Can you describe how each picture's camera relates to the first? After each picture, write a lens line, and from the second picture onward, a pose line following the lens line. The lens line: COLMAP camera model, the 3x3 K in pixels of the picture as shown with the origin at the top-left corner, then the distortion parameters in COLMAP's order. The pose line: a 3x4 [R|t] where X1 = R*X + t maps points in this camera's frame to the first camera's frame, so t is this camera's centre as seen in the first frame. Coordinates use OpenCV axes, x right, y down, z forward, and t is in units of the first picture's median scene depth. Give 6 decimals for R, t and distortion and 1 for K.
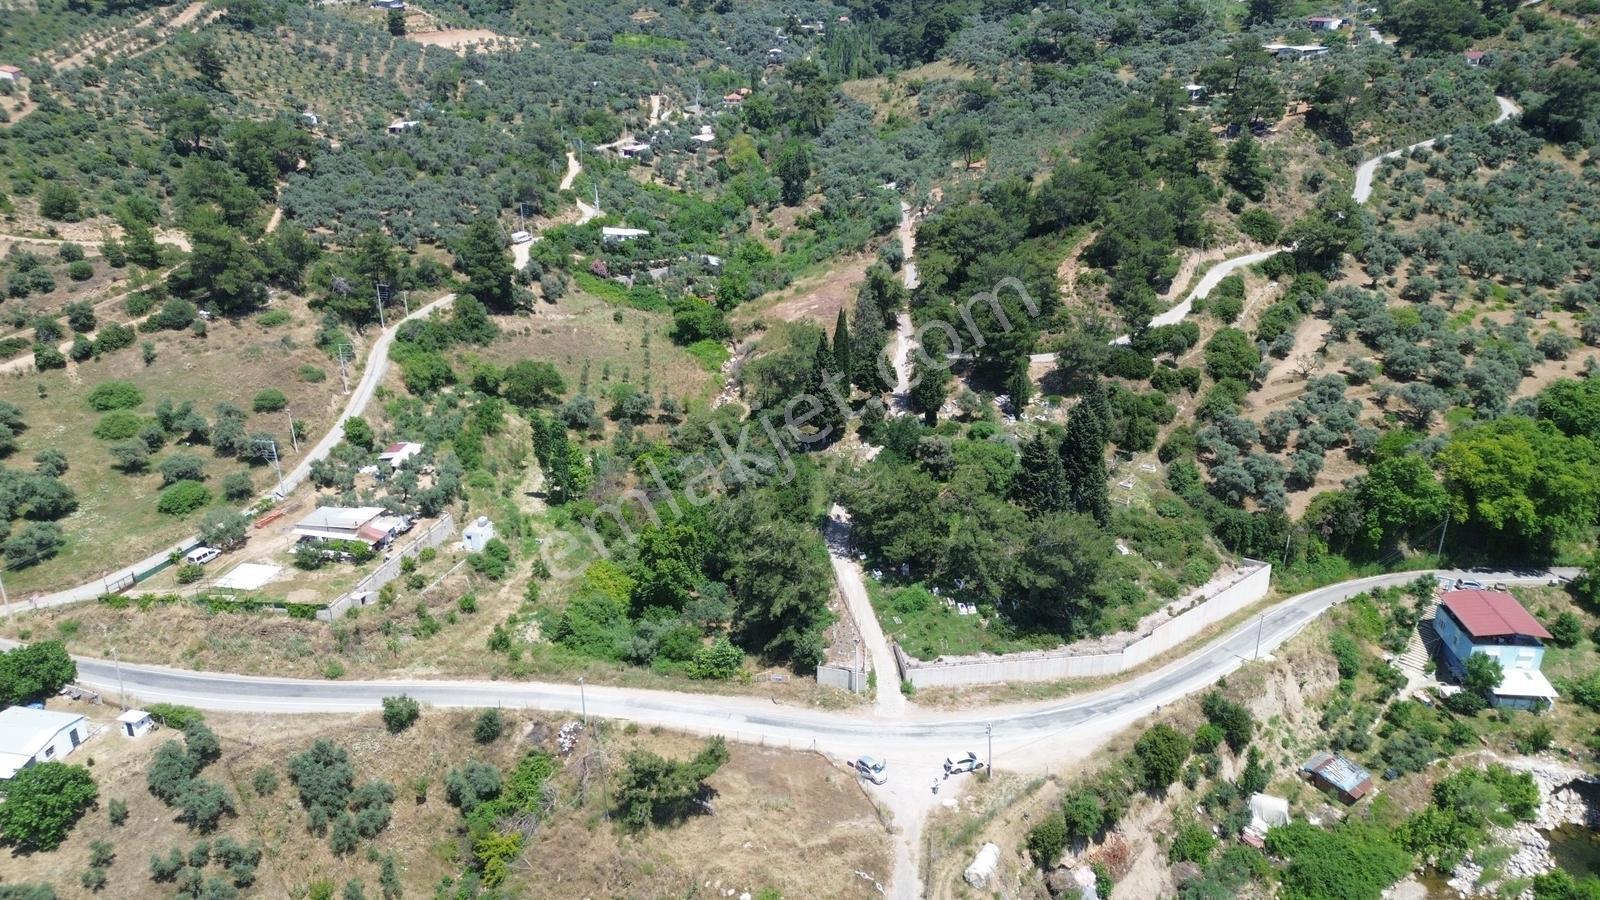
lens RADIAL K [[1129.0, 0, 804.3], [0, 1129.0, 428.3], [0, 0, 1]] dist [0.077004, -0.076963]
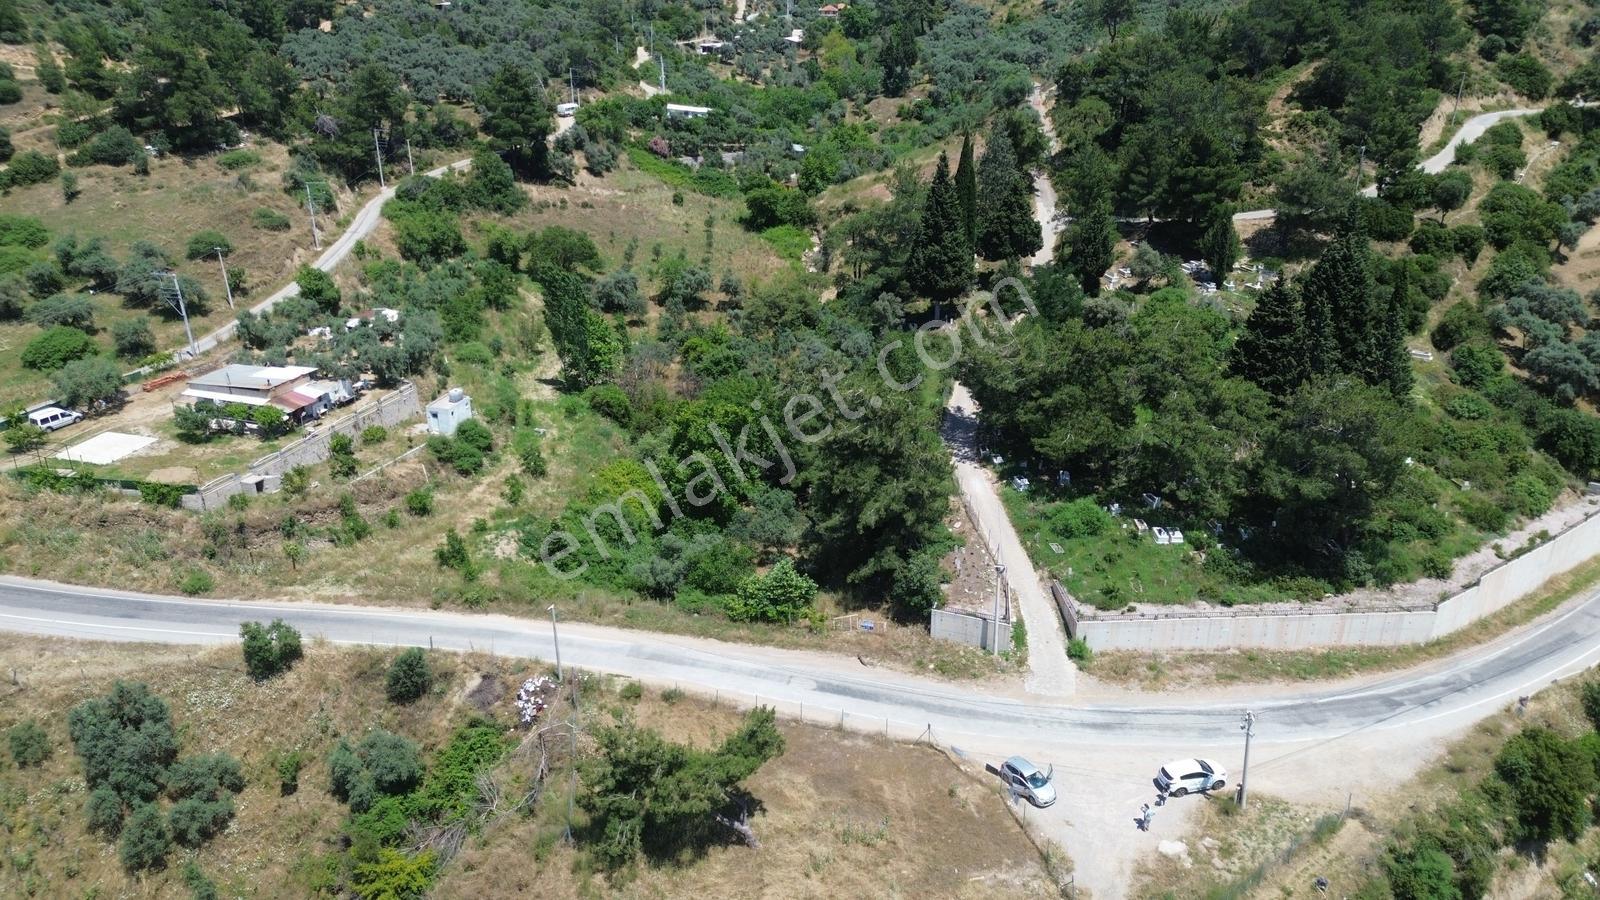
lens RADIAL K [[1129.0, 0, 804.3], [0, 1129.0, 428.3], [0, 0, 1]] dist [0.077004, -0.076963]
pose [[0.996686, 0.031214, -0.075120, -0.013631], [-0.030356, 0.999460, 0.012540, 0.094461], [0.075471, -0.010218, 0.997096, 0.334739]]
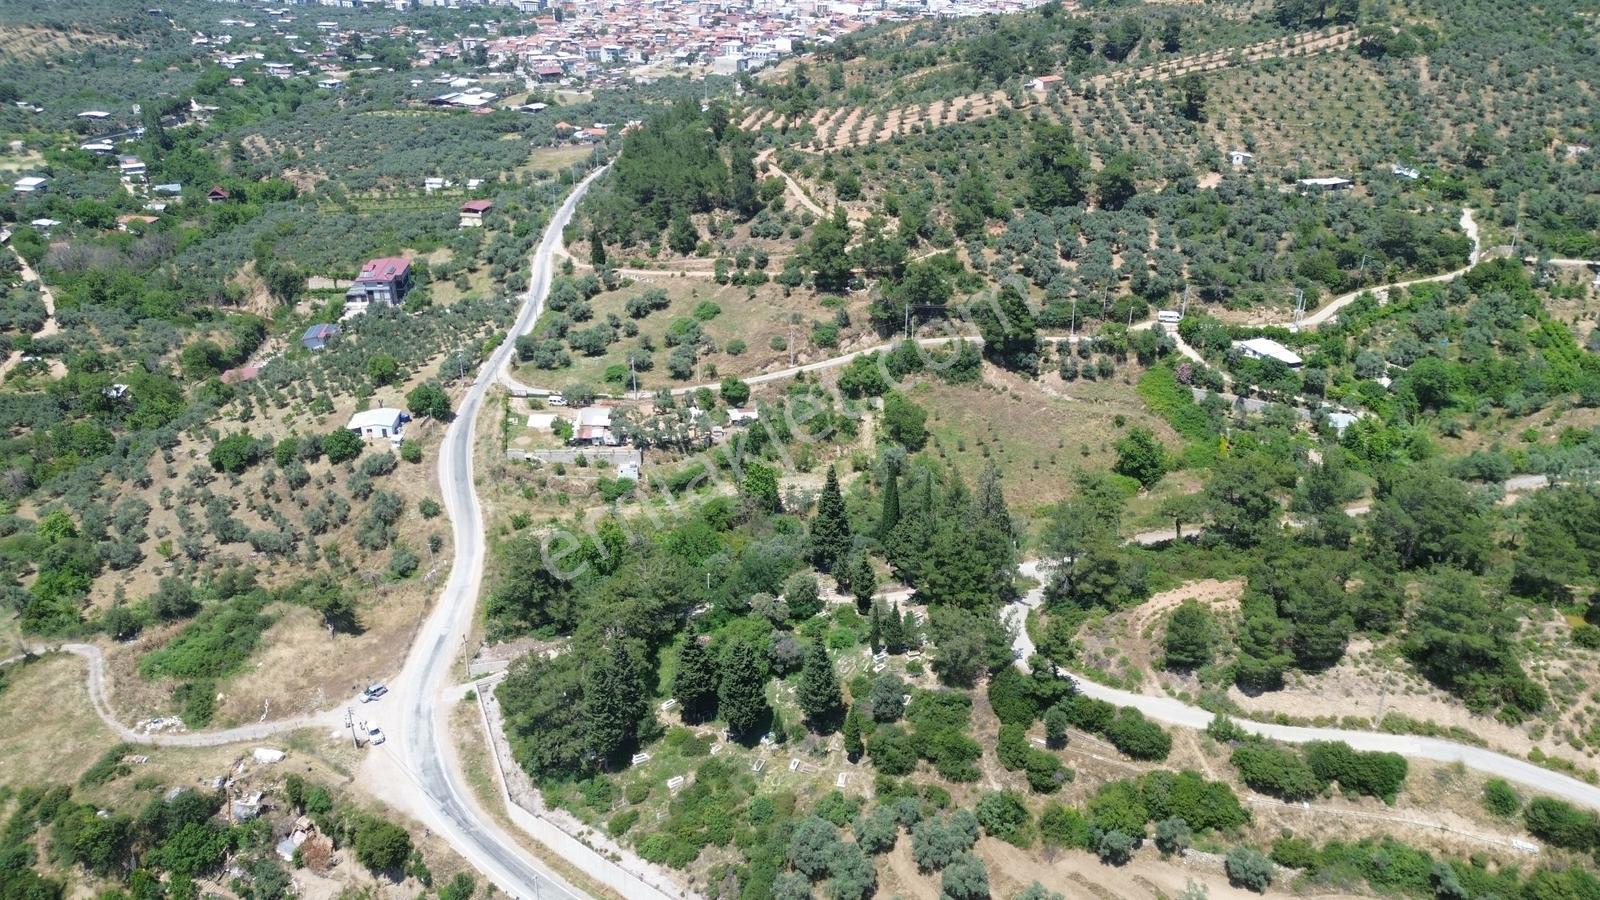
lens RADIAL K [[1129.0, 0, 804.3], [0, 1129.0, 428.3], [0, 0, 1]] dist [0.077004, -0.076963]
pose [[0.264640, 0.408706, -0.873456, 1.056610], [-0.368375, 0.879904, 0.300113, -0.493441], [0.891216, 0.242337, 0.383415, 0.696130]]
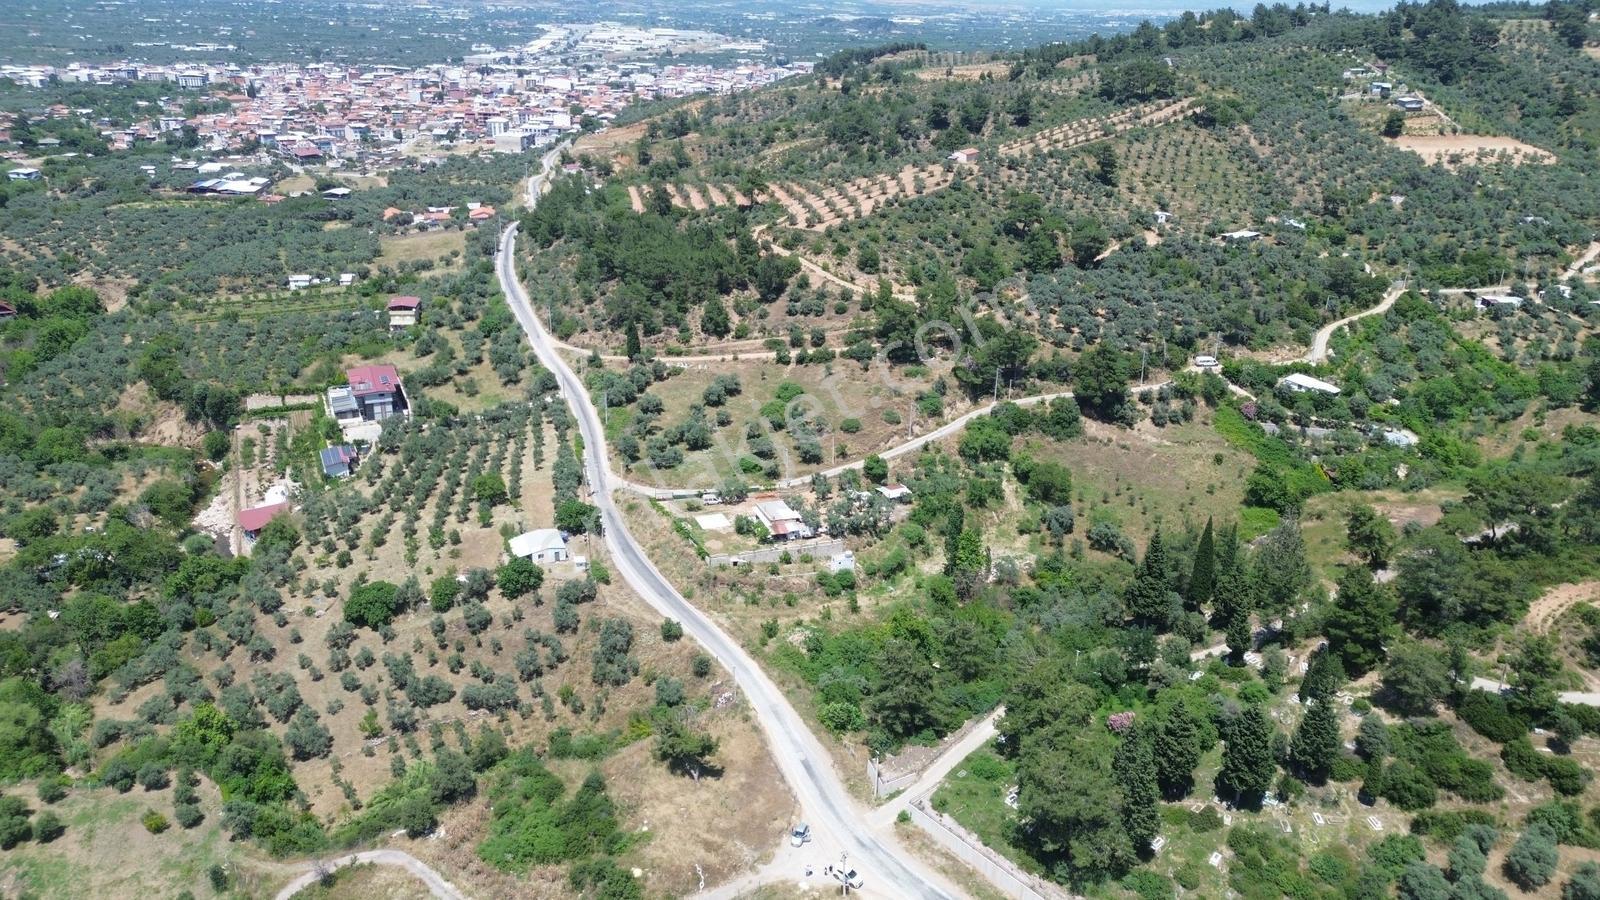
lens RADIAL K [[1129.0, 0, 804.3], [0, 1129.0, 428.3], [0, 0, 1]] dist [0.077004, -0.076963]
pose [[0.551257, 0.318393, -0.771195, 0.740025], [-0.337620, 0.930390, 0.142784, -0.253915], [0.762973, 0.181661, 0.620380, 0.099809]]
